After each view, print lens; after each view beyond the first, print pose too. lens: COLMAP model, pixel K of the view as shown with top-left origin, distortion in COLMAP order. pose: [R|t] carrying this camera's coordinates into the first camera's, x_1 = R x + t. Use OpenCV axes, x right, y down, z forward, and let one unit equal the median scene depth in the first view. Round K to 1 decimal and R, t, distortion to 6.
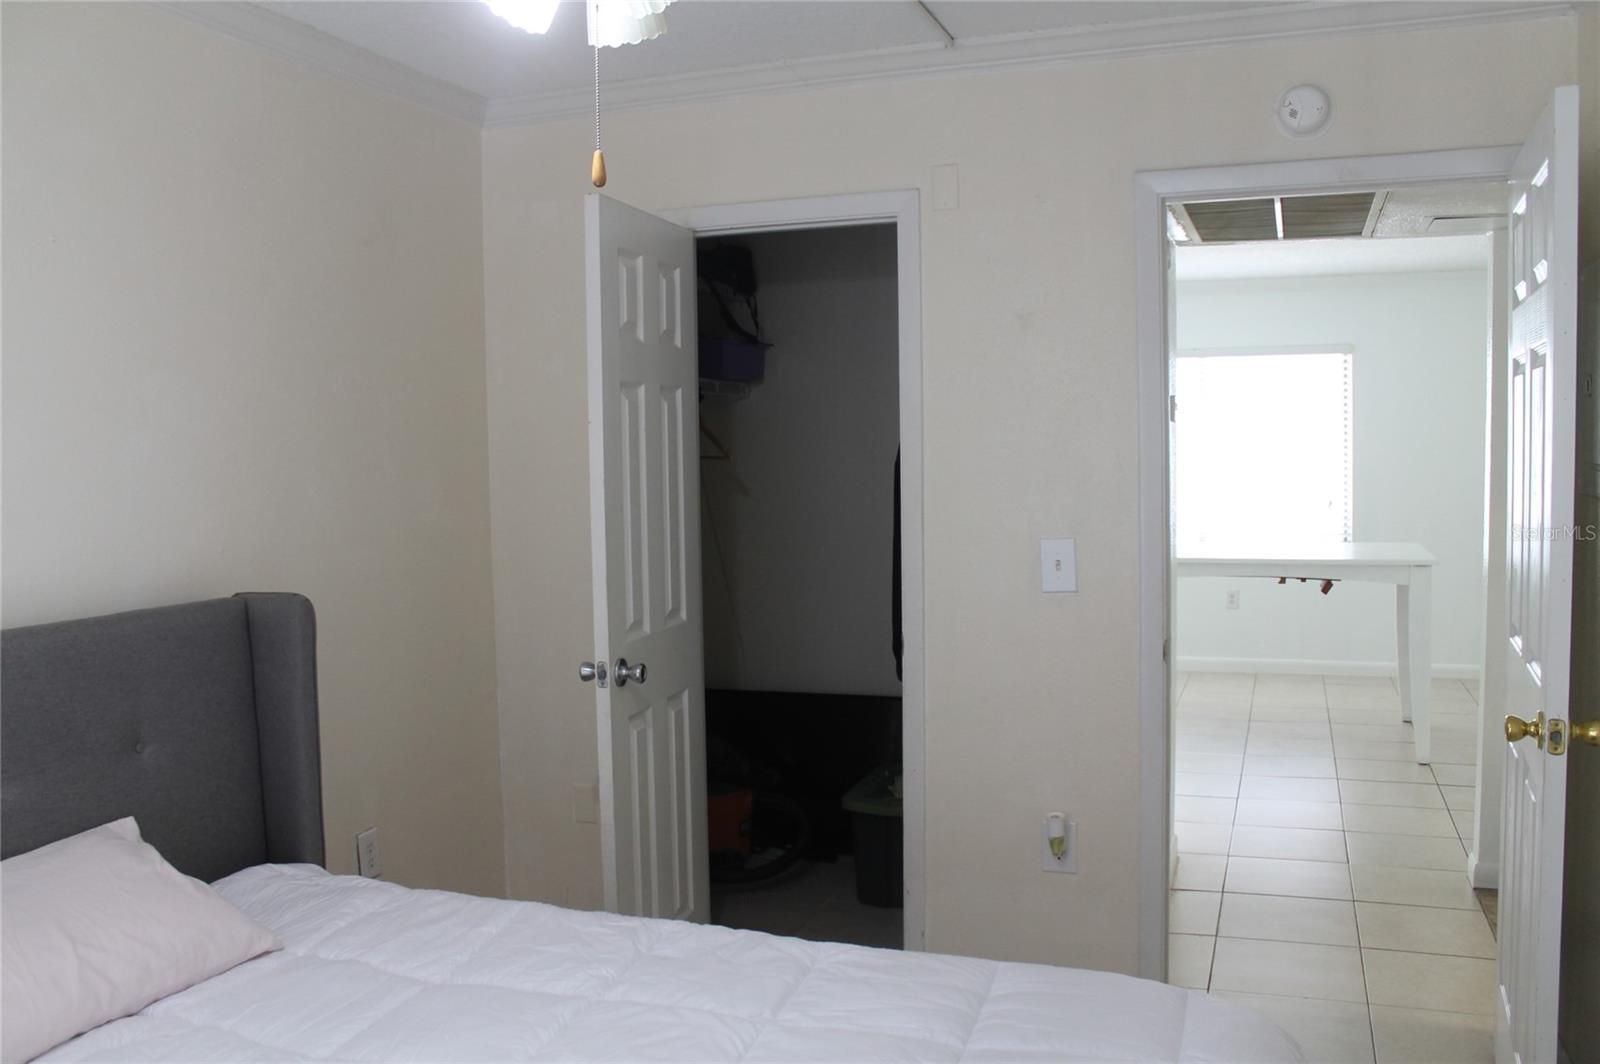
lens RADIAL K [[1351.9, 0, 802.0], [0, 1351.9, 531.1], [0, 0, 1]] dist [-0.121753, 0.037857]
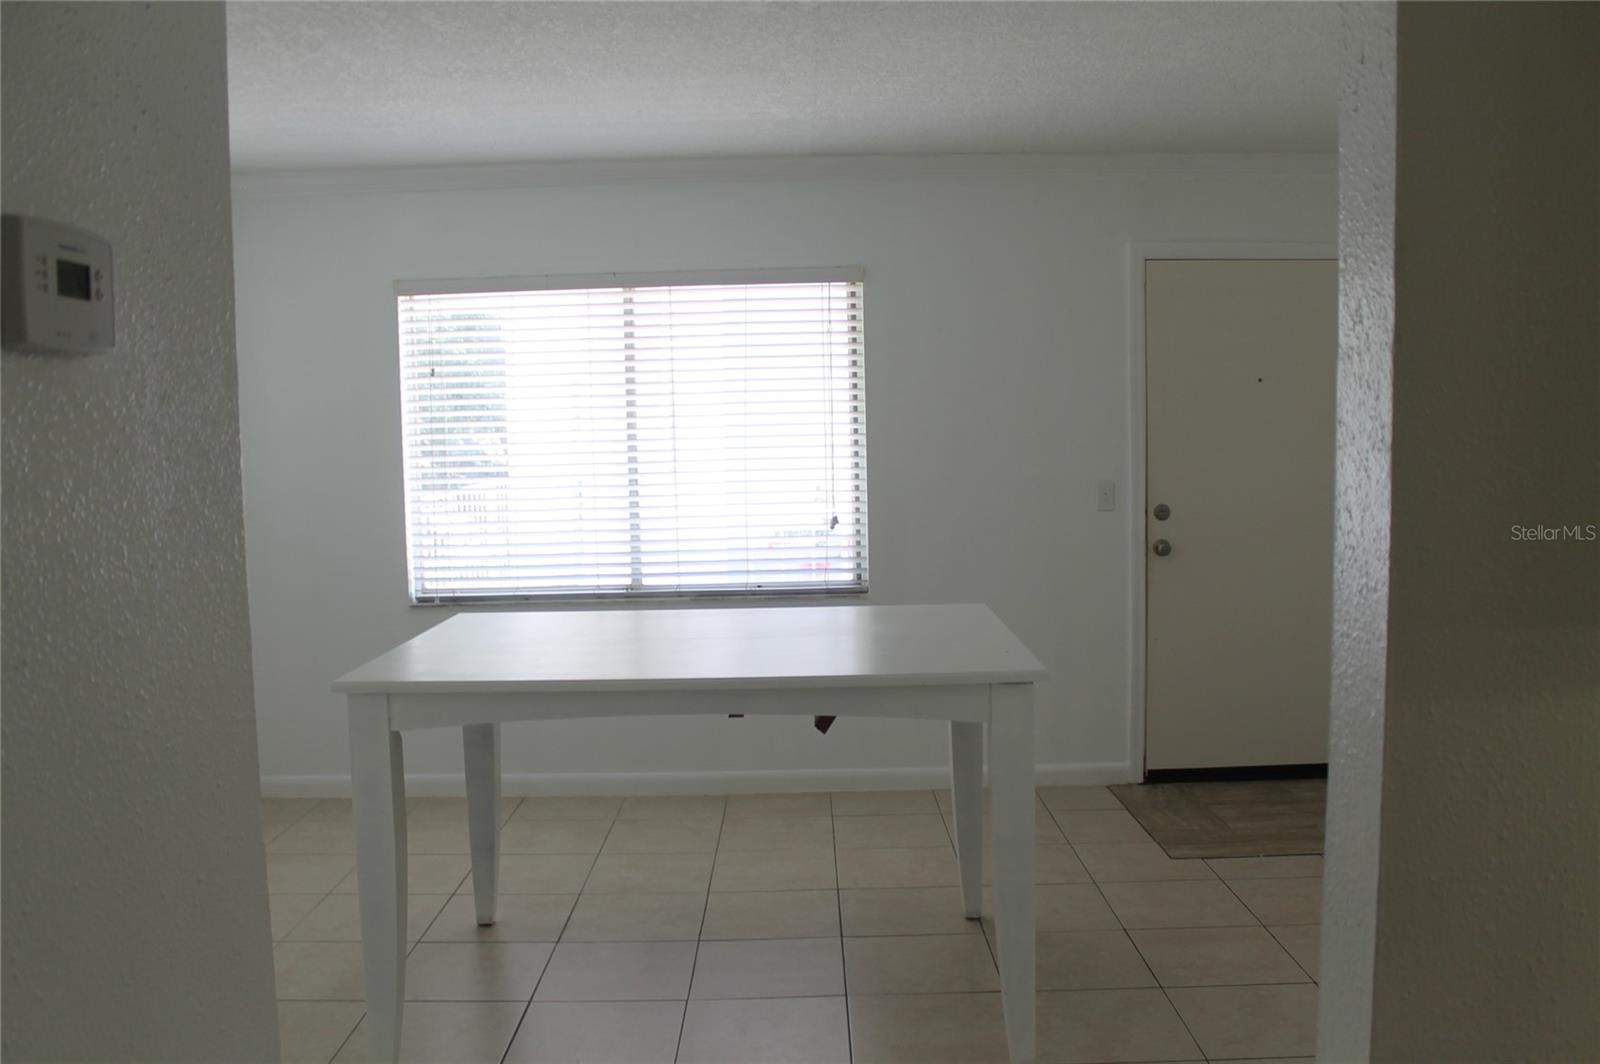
lens RADIAL K [[1351.9, 0, 799.7], [0, 1351.9, 531.9], [0, 0, 1]] dist [-0.121753, 0.037857]
pose [[0.940650, -0.029584, 0.338088, 0.174222], [0.025449, 0.999537, 0.016660, -0.028299], [-0.338424, -0.007067, 0.940967, 0.422206]]
